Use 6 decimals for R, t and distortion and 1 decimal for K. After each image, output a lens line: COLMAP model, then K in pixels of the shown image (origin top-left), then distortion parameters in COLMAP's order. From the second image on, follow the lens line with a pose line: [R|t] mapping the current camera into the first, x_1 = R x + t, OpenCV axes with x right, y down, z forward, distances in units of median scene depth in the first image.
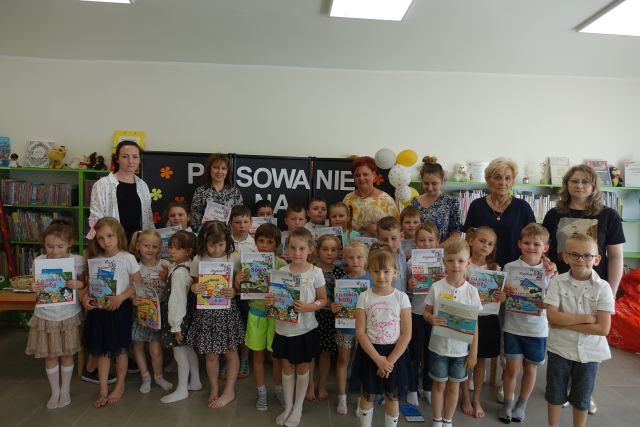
lens RADIAL K [[419.6, 0, 320.0], [0, 419.6, 213.5], [0, 0, 1]] dist [-0.005831, -0.000303]
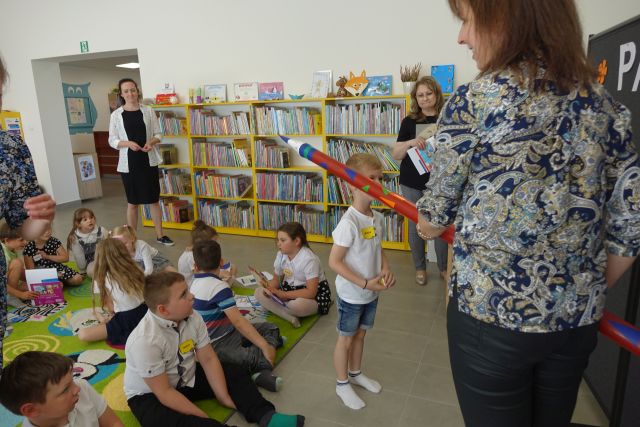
lens RADIAL K [[435.9, 0, 322.0], [0, 435.9, 210.9], [0, 0, 1]] dist [-0.004240, -0.000649]
pose [[-0.426042, 0.174614, -0.887693, 0.255879], [-0.067646, 0.972302, 0.223723, -0.023656], [0.902171, 0.155364, -0.402430, 0.824253]]
